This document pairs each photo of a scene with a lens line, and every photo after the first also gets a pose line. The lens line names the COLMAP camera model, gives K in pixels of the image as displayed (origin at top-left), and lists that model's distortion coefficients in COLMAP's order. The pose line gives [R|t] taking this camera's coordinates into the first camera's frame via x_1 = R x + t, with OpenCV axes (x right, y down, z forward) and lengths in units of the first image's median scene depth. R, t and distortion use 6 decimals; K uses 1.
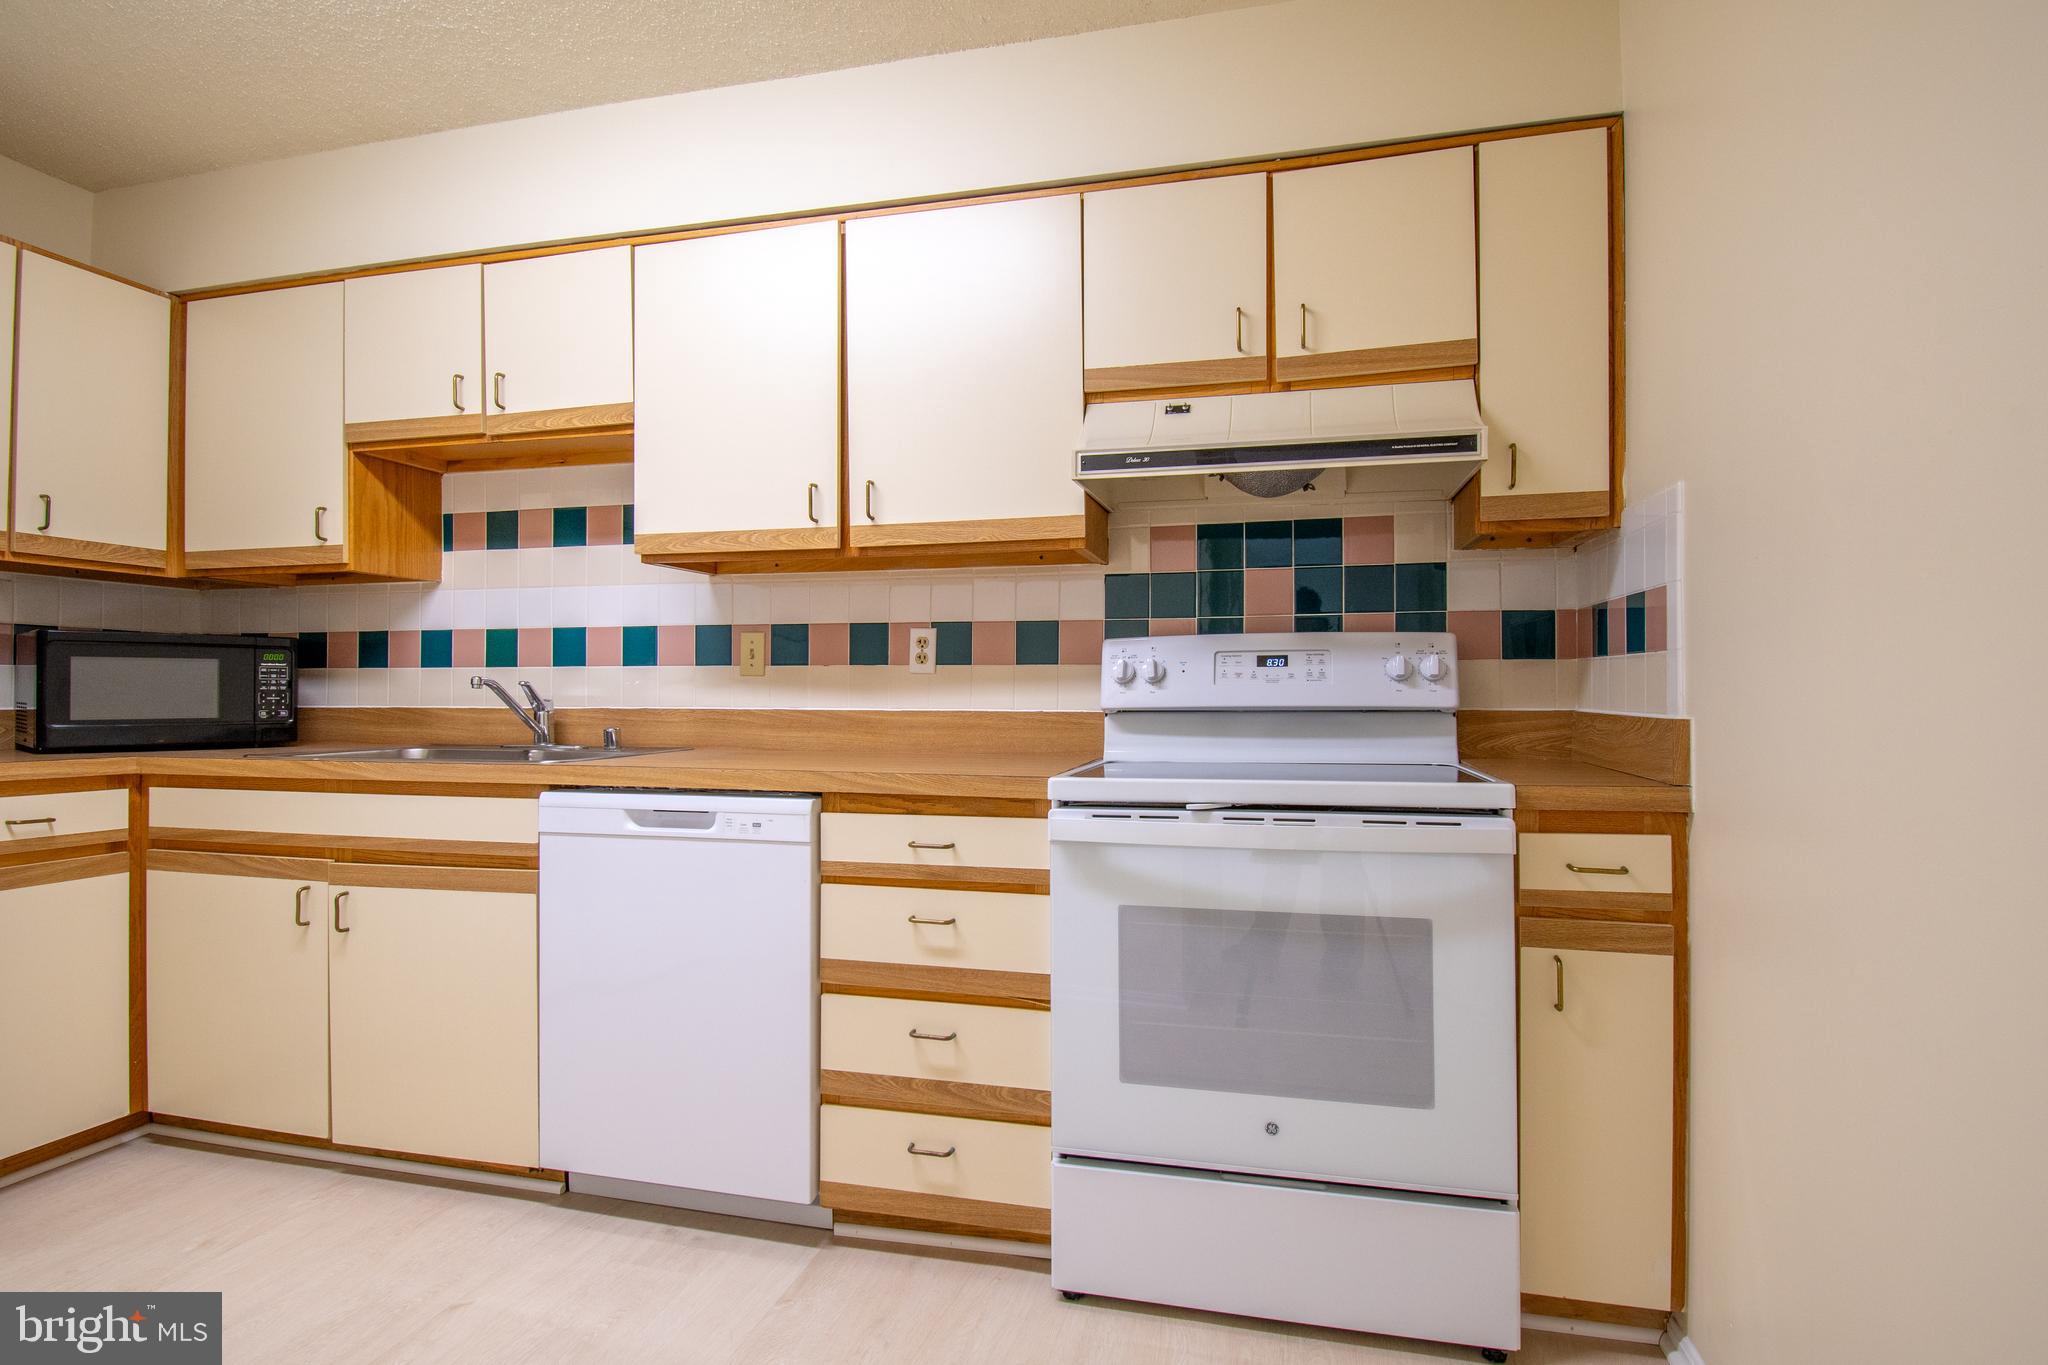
lens RADIAL K [[1054.4, 0, 1024.0], [0, 1054.4, 682.5], [0, 0, 1]] dist [0.002361, -0.009644]
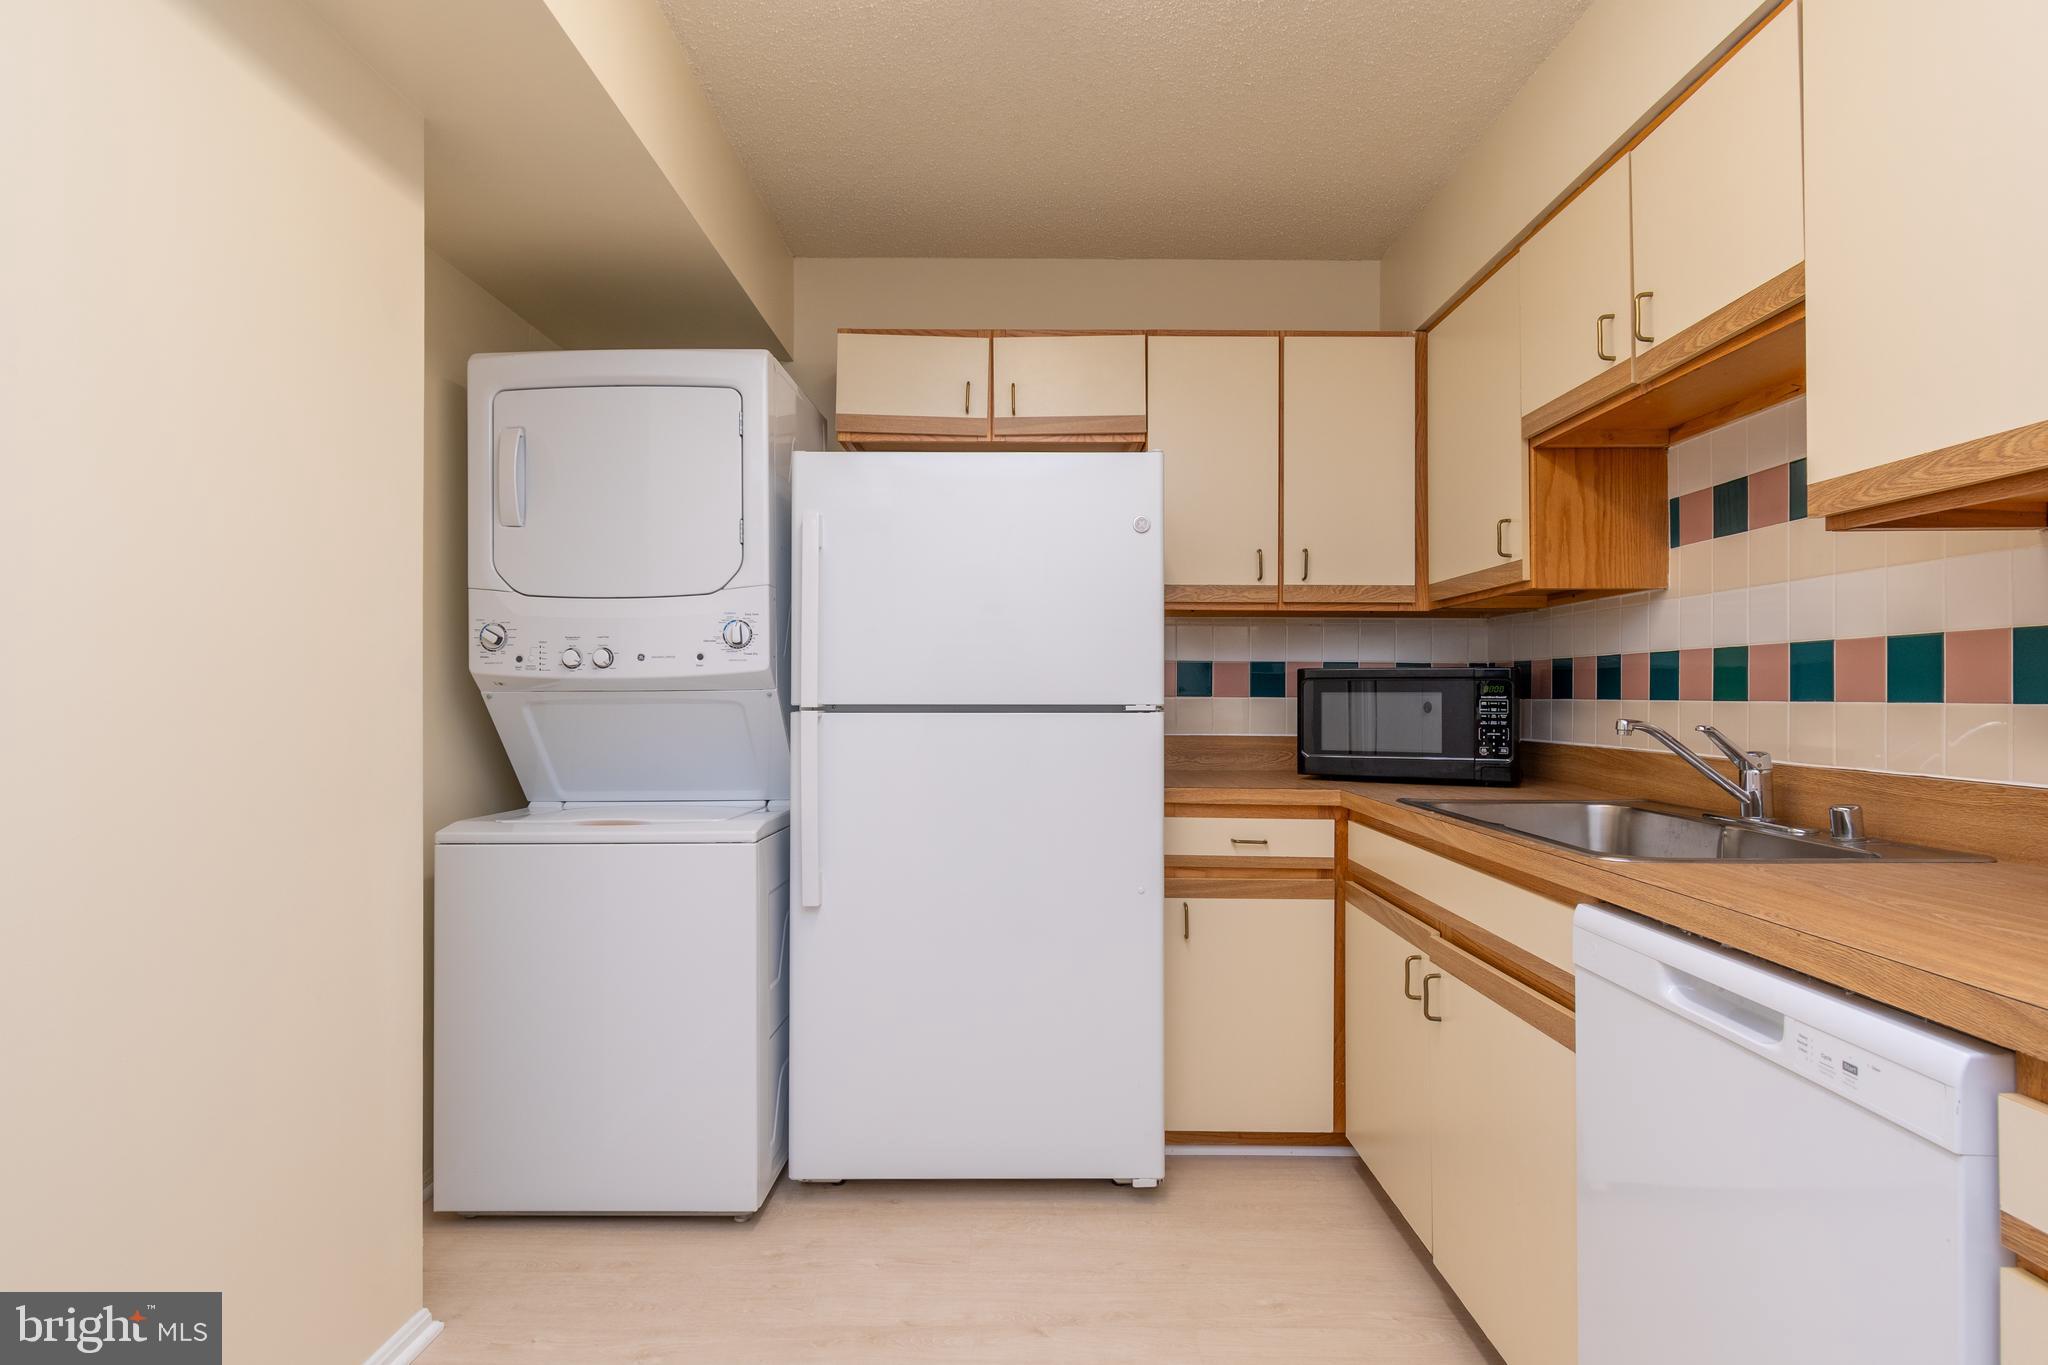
lens RADIAL K [[1054.4, 0, 1024.0], [0, 1054.4, 682.5], [0, 0, 1]] dist [0.002361, -0.009644]
pose [[0.243392, -0.009177, -0.969885, 0.083159], [0.003914, 0.999956, -0.008480, -0.025023], [0.969920, -0.001732, 0.243417, 0.398969]]
